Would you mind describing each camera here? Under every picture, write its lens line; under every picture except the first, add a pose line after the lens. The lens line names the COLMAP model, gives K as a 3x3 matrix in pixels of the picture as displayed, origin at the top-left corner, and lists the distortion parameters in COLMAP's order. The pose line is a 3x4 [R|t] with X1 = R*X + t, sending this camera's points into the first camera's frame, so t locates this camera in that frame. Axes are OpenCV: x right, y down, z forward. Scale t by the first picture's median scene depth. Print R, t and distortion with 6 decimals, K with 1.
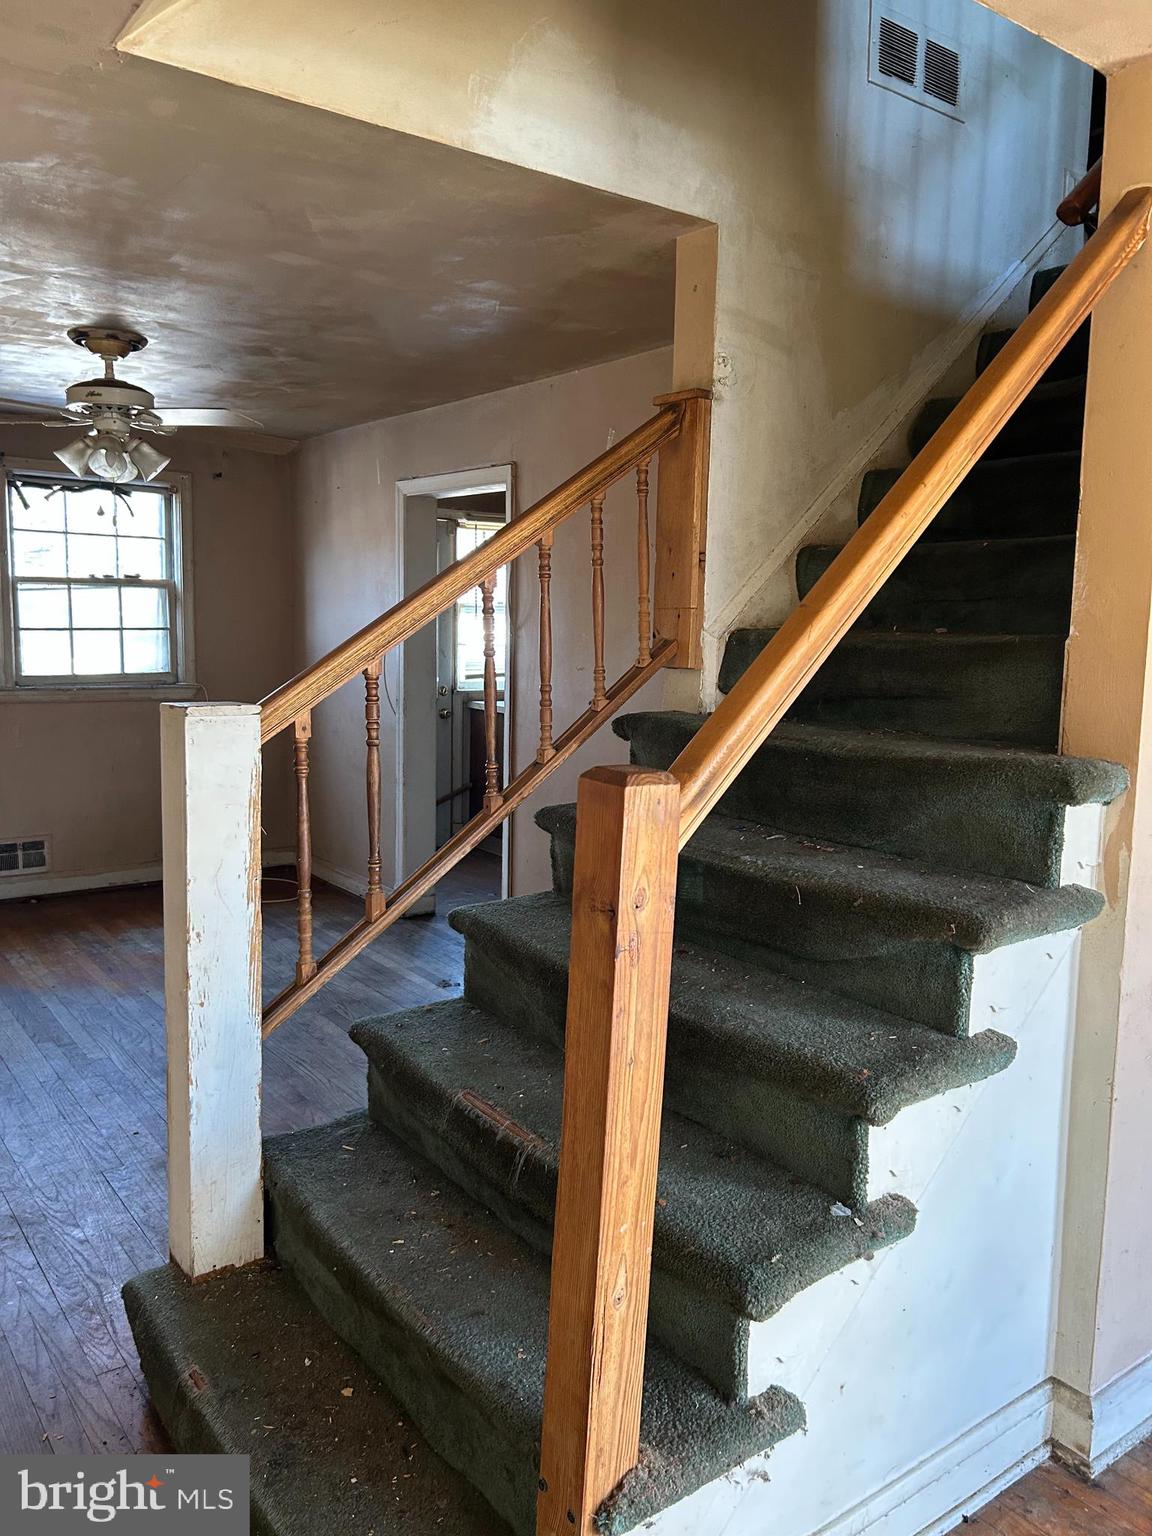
lens RADIAL K [[1167.0, 0, 576.5], [0, 1167.0, 757.5], [0, 0, 1]] dist [0.016307, -0.005744]
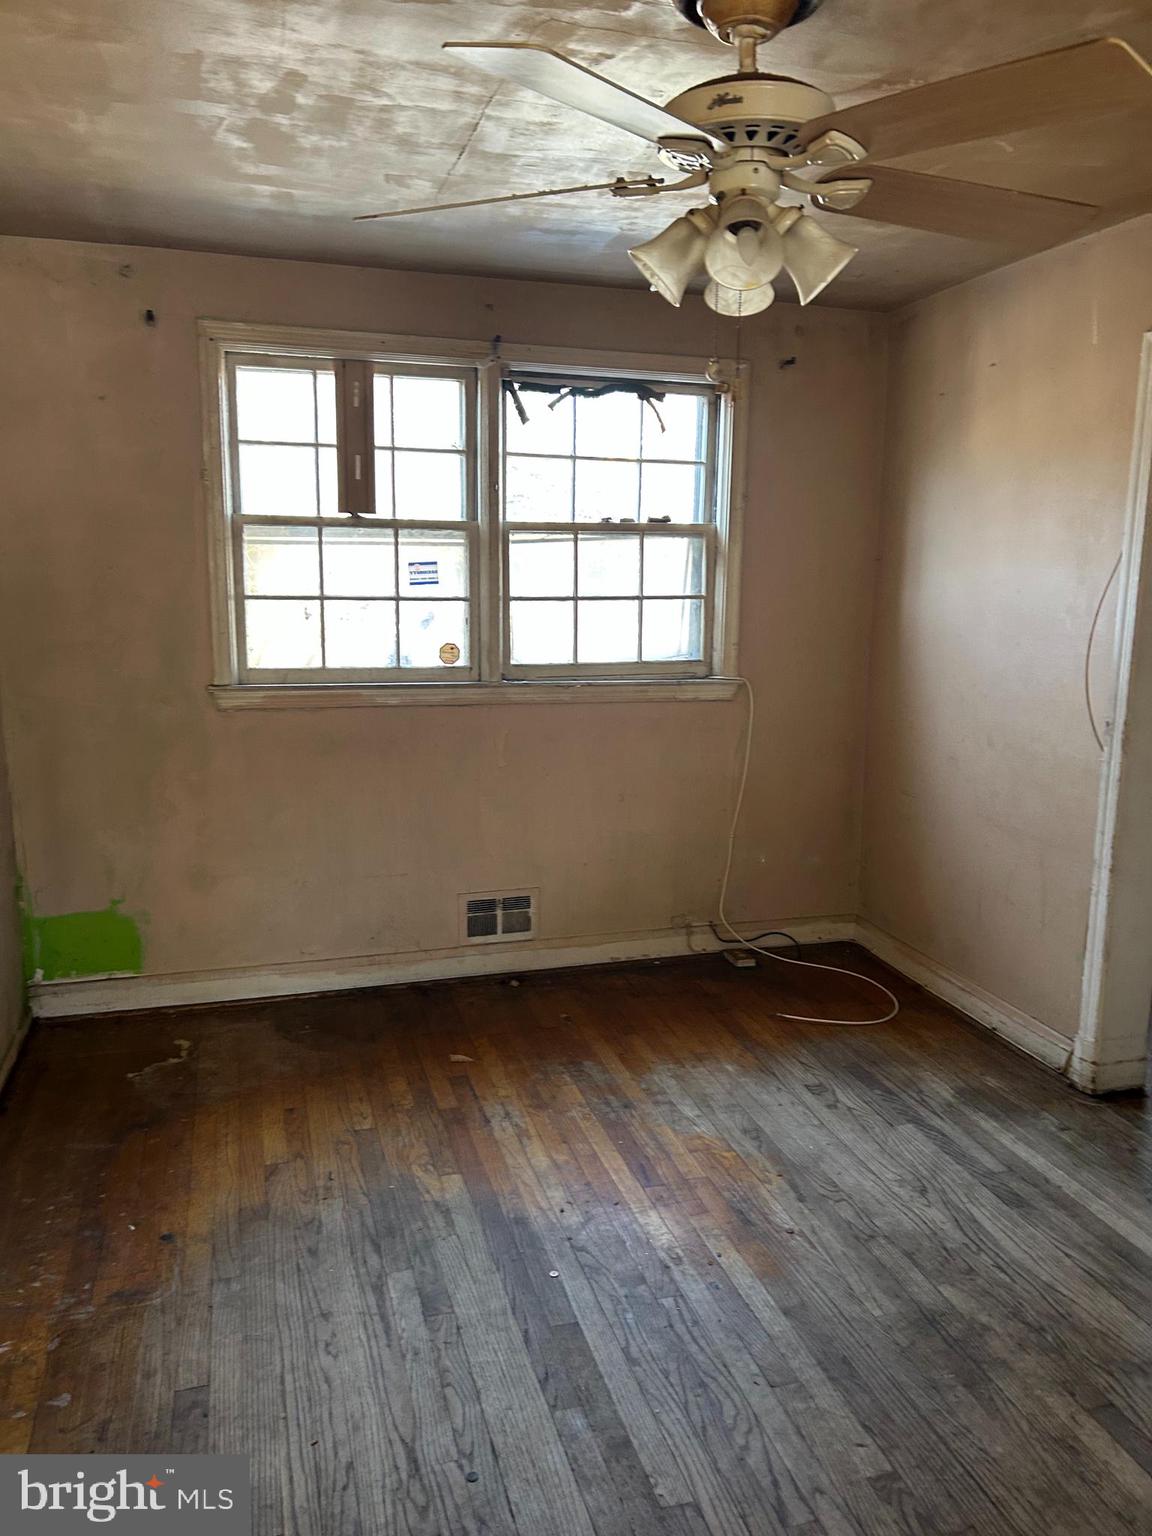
lens RADIAL K [[1167.0, 0, 579.9], [0, 1167.0, 771.8], [0, 0, 1]] dist [0.016307, -0.005744]
pose [[0.939652, 0.053259, -0.337962, -0.189797], [-0.035629, 0.997671, 0.058160, -0.047232], [0.340272, -0.042609, 0.939361, 0.345568]]
